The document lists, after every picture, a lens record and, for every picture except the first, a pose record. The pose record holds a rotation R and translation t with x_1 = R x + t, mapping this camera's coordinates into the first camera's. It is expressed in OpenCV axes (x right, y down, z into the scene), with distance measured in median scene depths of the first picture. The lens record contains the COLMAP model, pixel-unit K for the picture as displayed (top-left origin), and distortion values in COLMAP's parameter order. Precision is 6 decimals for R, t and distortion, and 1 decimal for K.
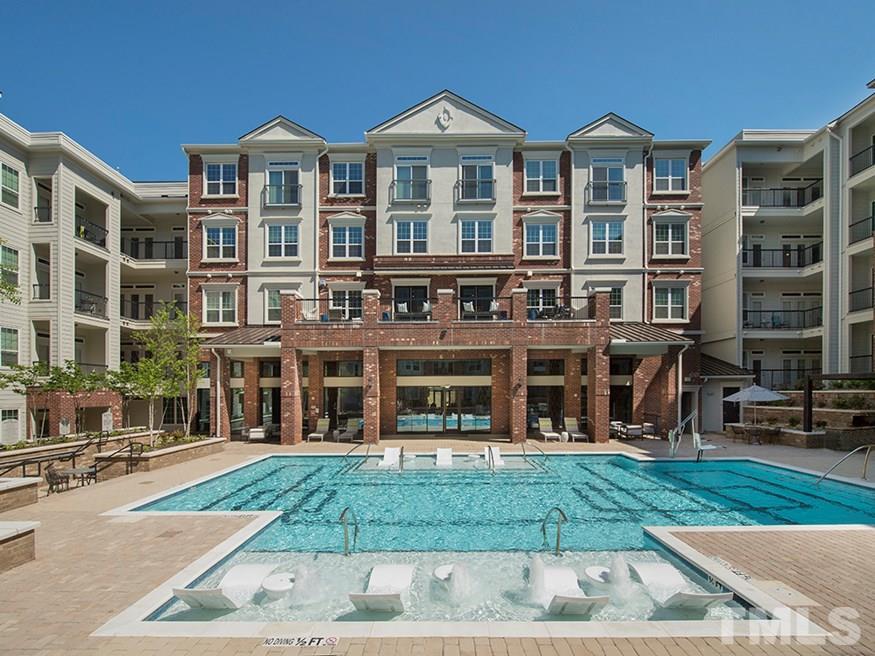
lens RADIAL K [[378.3, 0, 437.9], [0, 378.3, 357.5], [0, 0, 1]] dist [-0.002149, -0.000377]
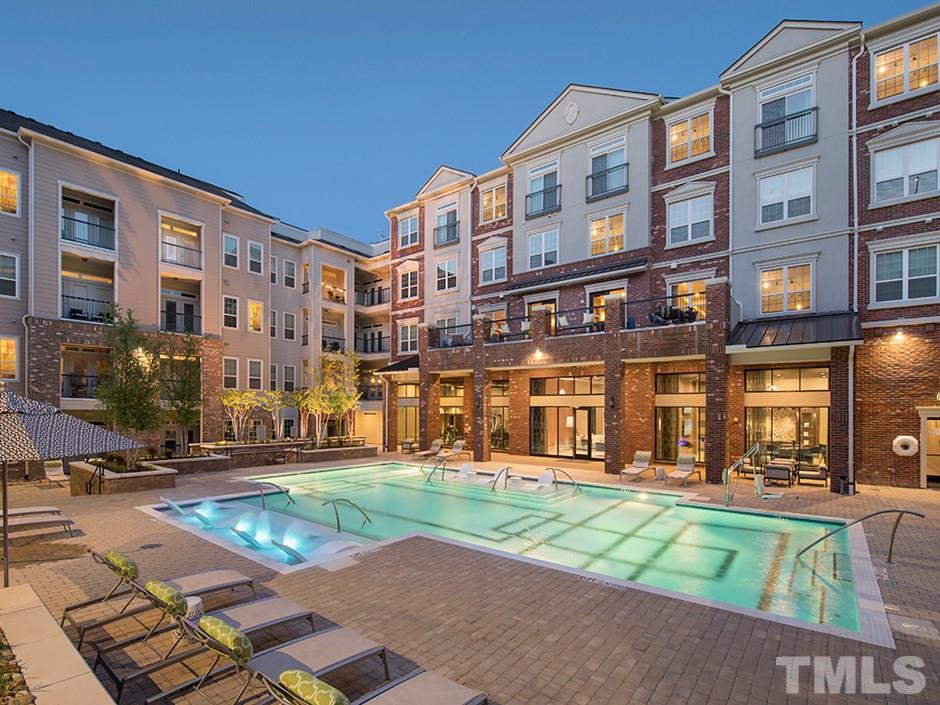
lens RADIAL K [[442.1, 0, 470.0], [0, 442.1, 352.5], [0, 0, 1]] dist [0.000673, 0.000050]
pose [[0.795106, -0.064156, -0.603067, 0.458186], [0.039177, 0.997745, -0.054490, -0.005467], [0.605203, 0.019699, 0.795827, 0.004682]]
